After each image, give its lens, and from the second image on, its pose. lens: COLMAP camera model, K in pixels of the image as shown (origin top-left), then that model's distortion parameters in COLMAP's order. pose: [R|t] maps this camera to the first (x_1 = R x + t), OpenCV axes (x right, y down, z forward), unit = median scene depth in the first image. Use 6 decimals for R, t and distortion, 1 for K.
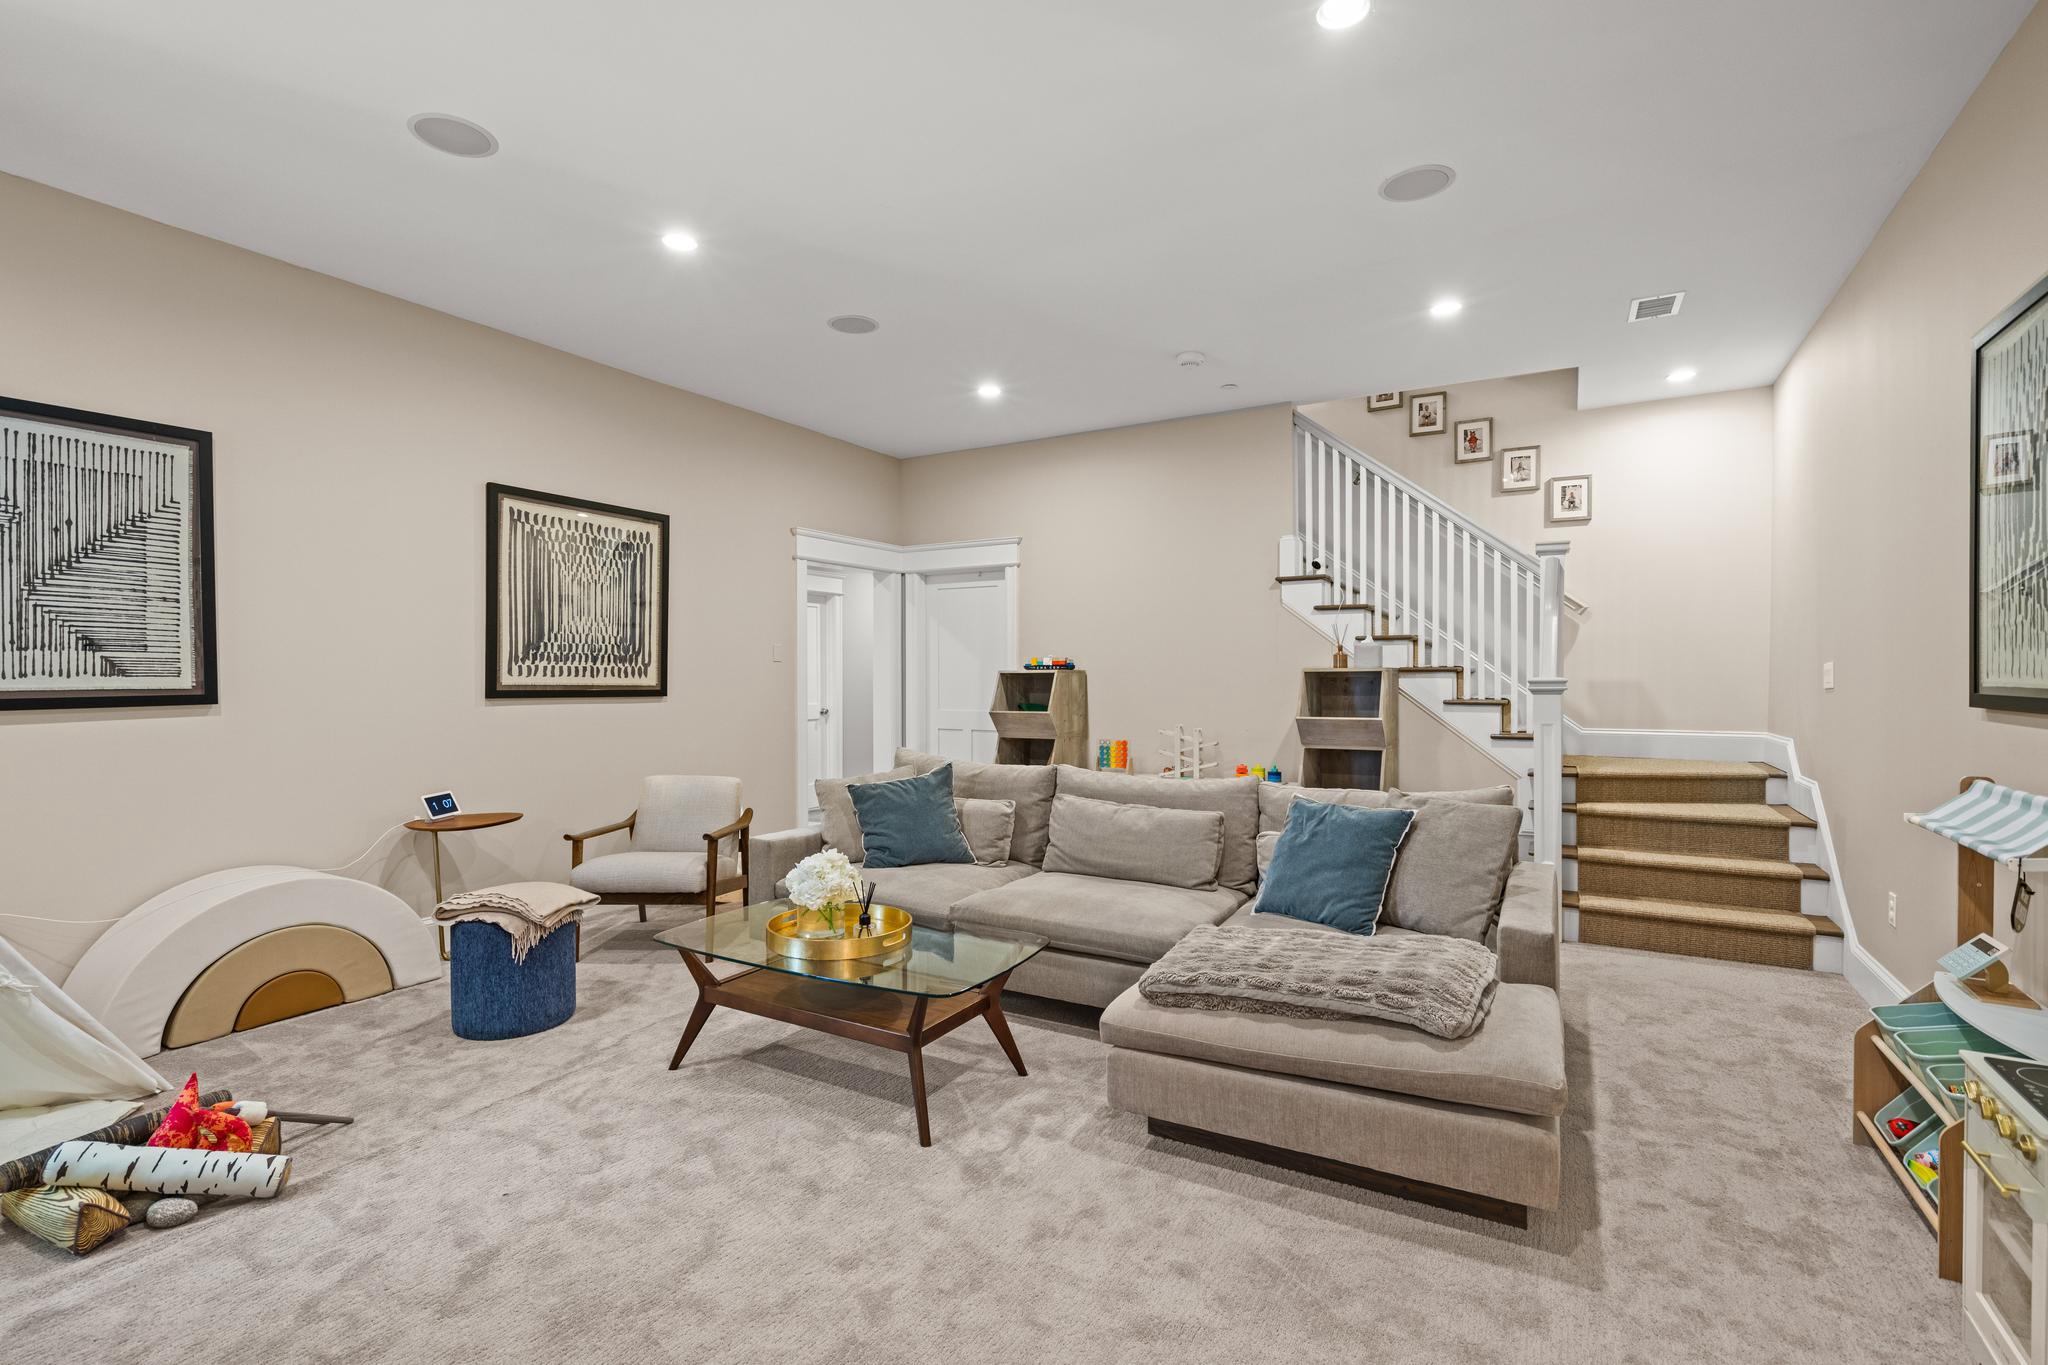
lens RADIAL K [[951.1, 0, 1015.4], [0, 951.1, 681.1], [0, 0, 1]] dist [-0.001677, 0.000615]
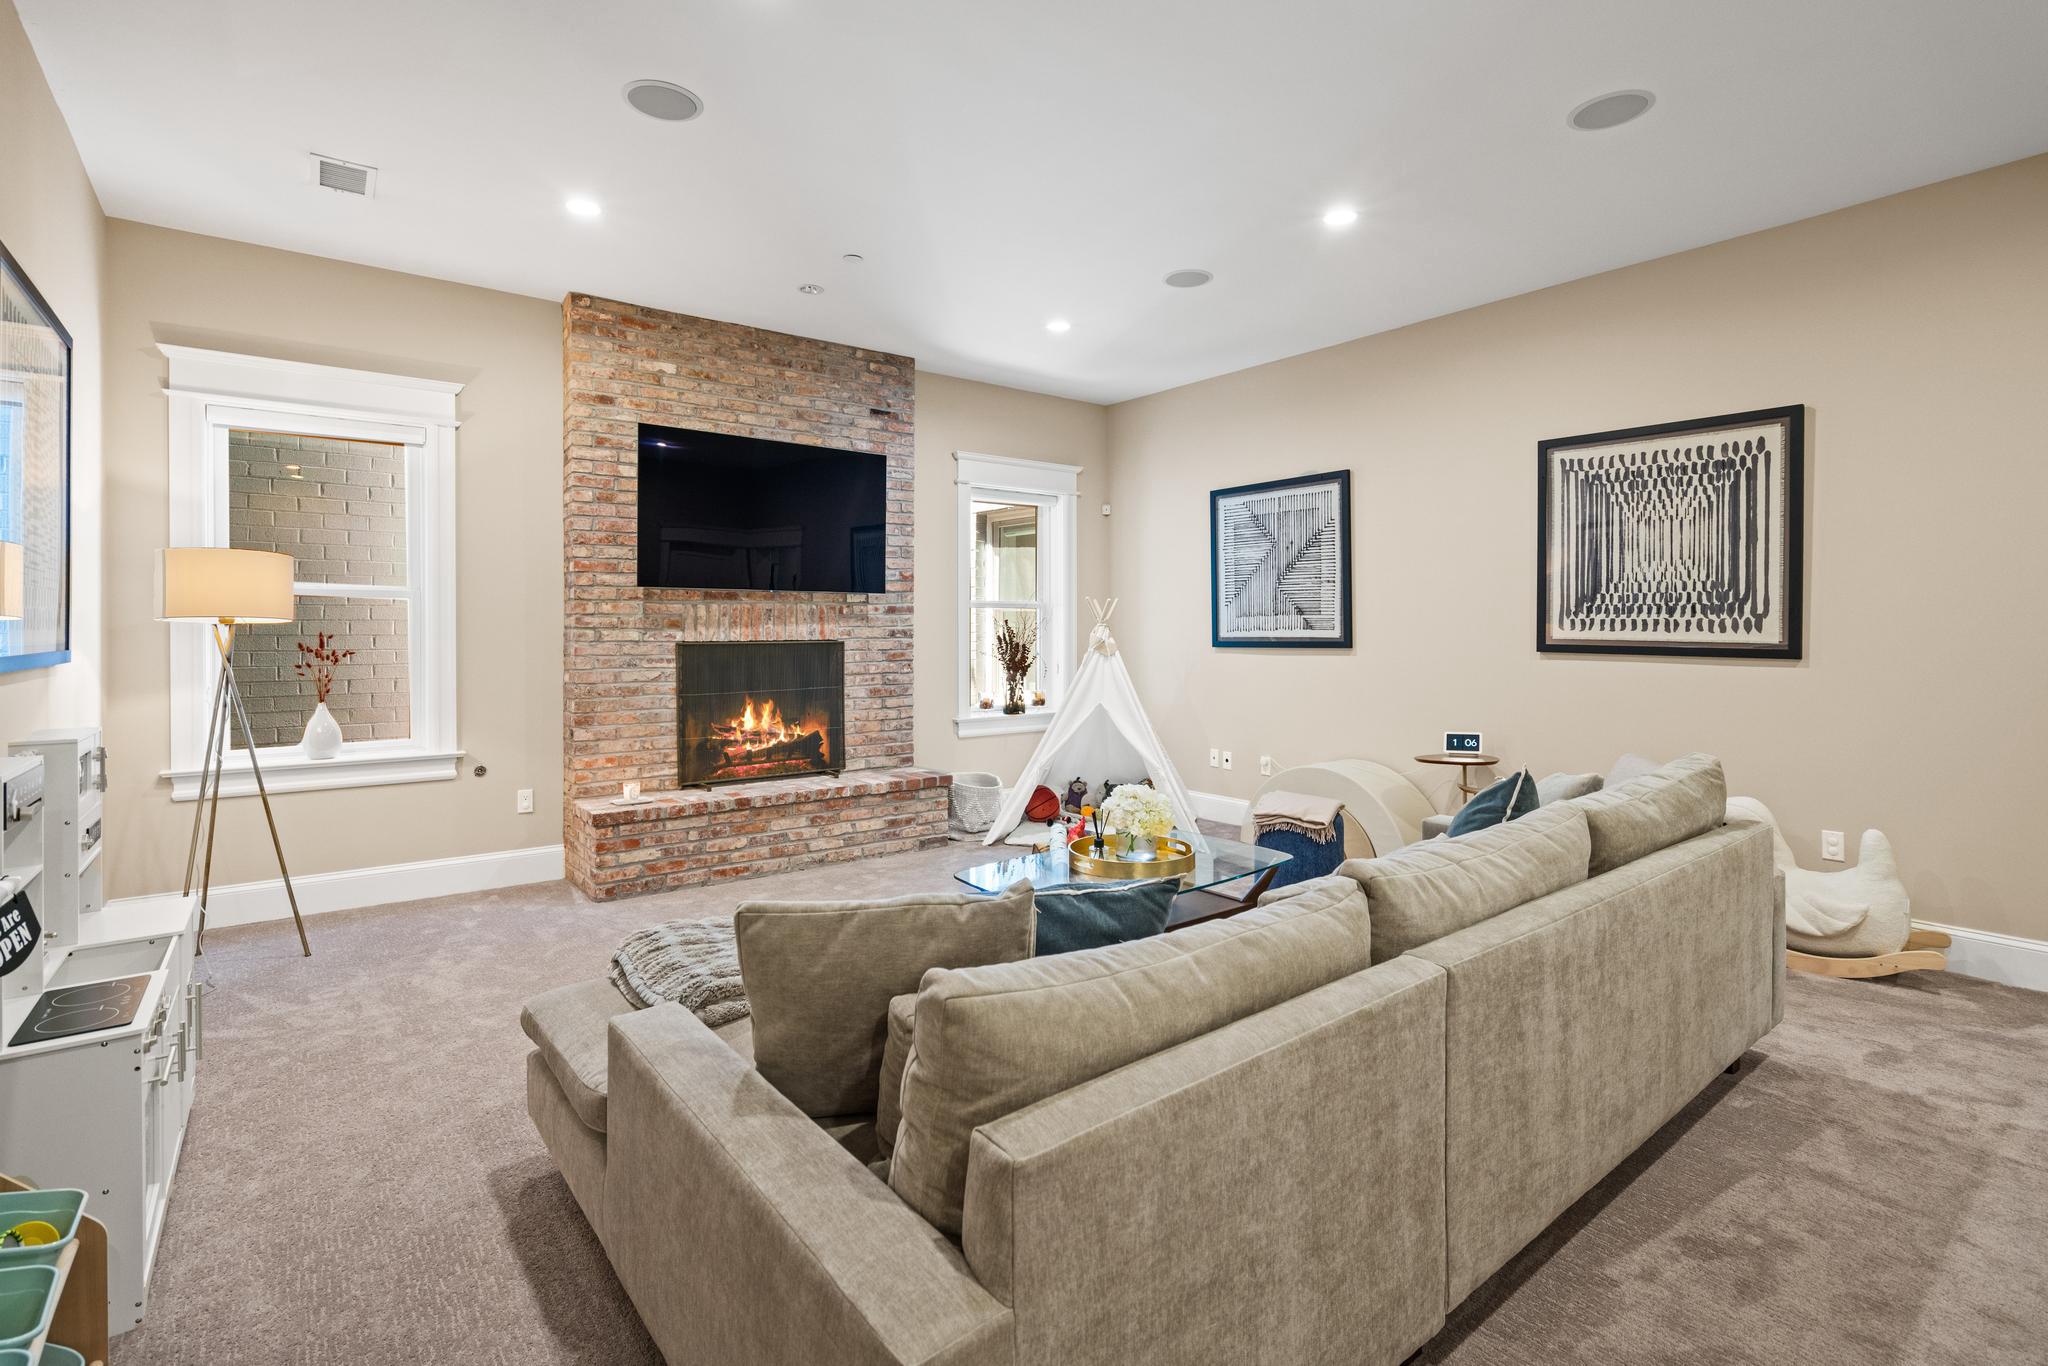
lens RADIAL K [[947.2, 0, 1025.0], [0, 947.2, 633.8], [0, 0, 1]] dist [-0.001588, -0.000088]
pose [[-0.367040, 0.002634, -0.930201, 0.567947], [-0.008564, 0.999944, 0.006210, -0.002681], [0.930166, 0.010245, -0.366997, 0.813196]]
